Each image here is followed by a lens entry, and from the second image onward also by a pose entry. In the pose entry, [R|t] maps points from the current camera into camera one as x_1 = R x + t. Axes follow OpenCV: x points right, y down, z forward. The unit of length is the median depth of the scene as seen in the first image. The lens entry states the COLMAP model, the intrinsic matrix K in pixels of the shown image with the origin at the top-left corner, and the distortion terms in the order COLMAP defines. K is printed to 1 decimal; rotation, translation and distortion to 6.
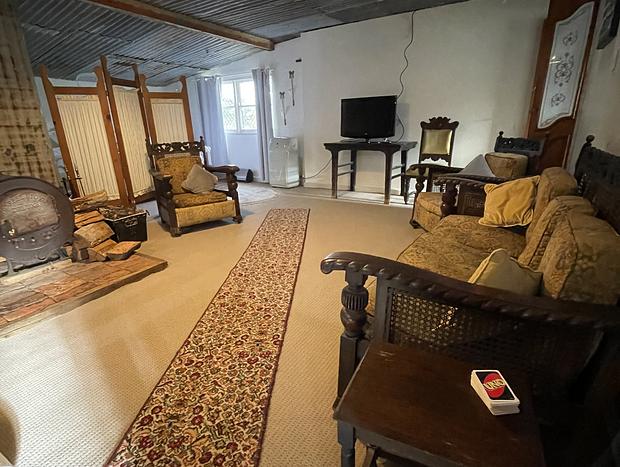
lens RADIAL K [[328.2, 0, 310.0], [0, 328.2, 233.5], [0, 0, 1]] dist [-0.014334, 0.000108]
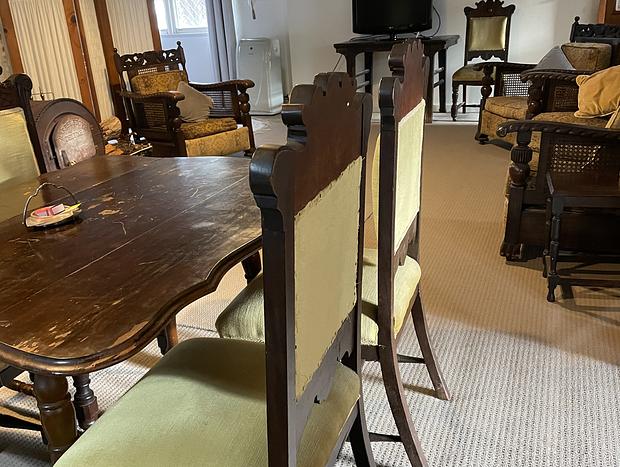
lens RADIAL K [[614.7, 0, 310.0], [0, 614.7, 233.5], [0, 0, 1]] dist [0.050654, -0.072361]
pose [[0.981817, -0.098597, 0.162215, -0.338131], [0.094198, 0.994952, 0.034608, 0.101854], [-0.164808, -0.018698, 0.986148, -0.395235]]
